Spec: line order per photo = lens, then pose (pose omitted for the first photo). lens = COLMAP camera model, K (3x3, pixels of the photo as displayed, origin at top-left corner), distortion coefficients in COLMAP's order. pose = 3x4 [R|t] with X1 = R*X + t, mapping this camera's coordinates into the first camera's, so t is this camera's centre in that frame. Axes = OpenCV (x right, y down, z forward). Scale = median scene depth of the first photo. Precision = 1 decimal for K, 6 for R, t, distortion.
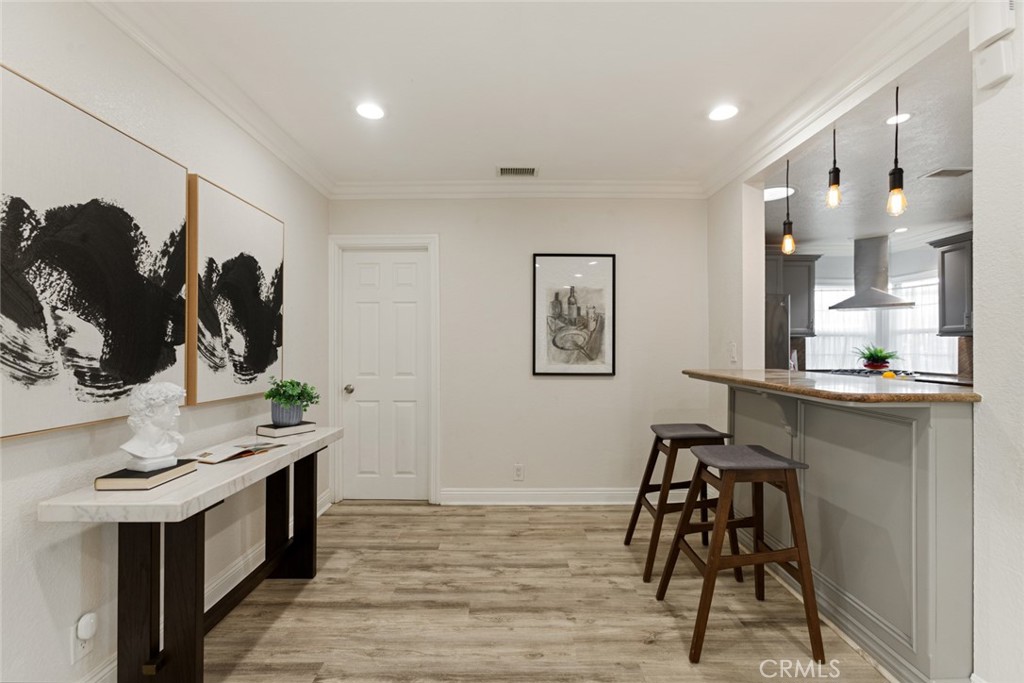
lens RADIAL K [[461.5, 0, 517.3], [0, 461.5, 345.7], [0, 0, 1]] dist [-0.010814, 0.008899]
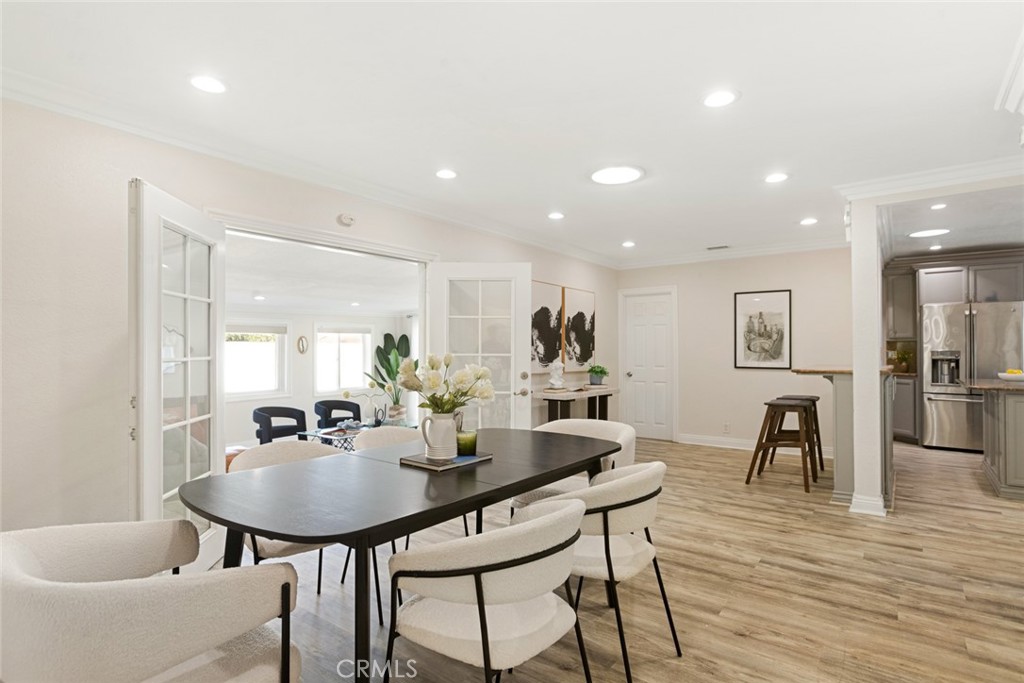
lens RADIAL K [[551.7, 0, 516.4], [0, 551.7, 343.9], [0, 0, 1]] dist [-0.005154, -0.000348]
pose [[0.806813, -0.007926, -0.590754, 0.754989], [0.002960, 0.999952, -0.009373, -0.006397], [0.590799, 0.005814, 0.806798, -1.361407]]
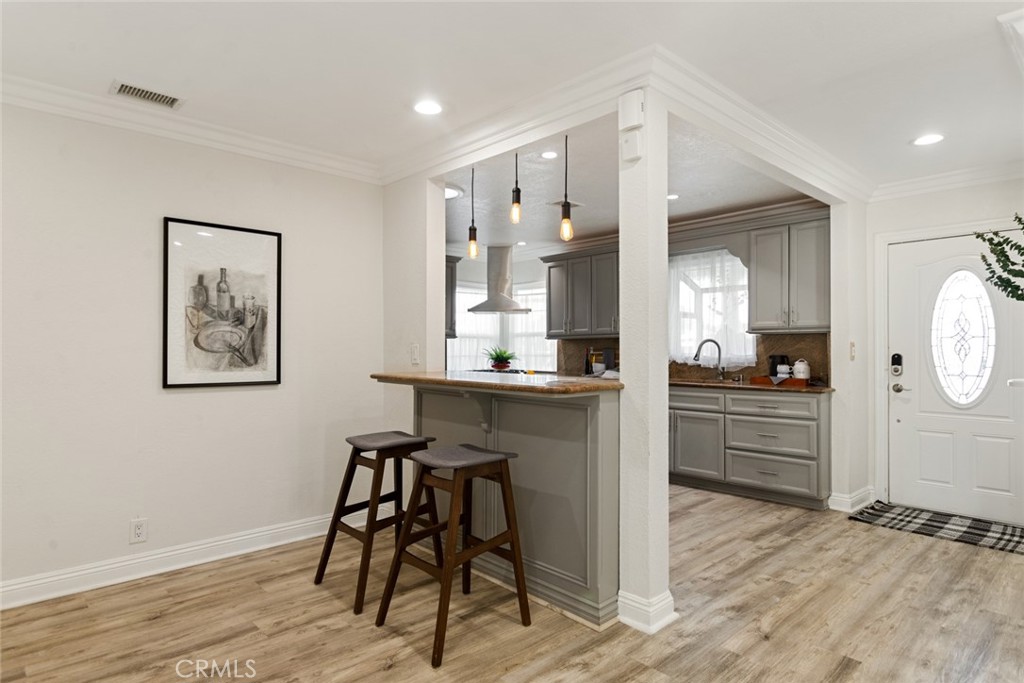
lens RADIAL K [[572.7, 0, 514.8], [0, 572.7, 346.5], [0, 0, 1]] dist [0.004548, 0.003175]
pose [[0.733879, 0.001747, 0.679278, -0.228104], [-0.001605, 0.999998, -0.000837, -0.000665], [-0.679279, -0.000476, 0.733880, -0.014417]]
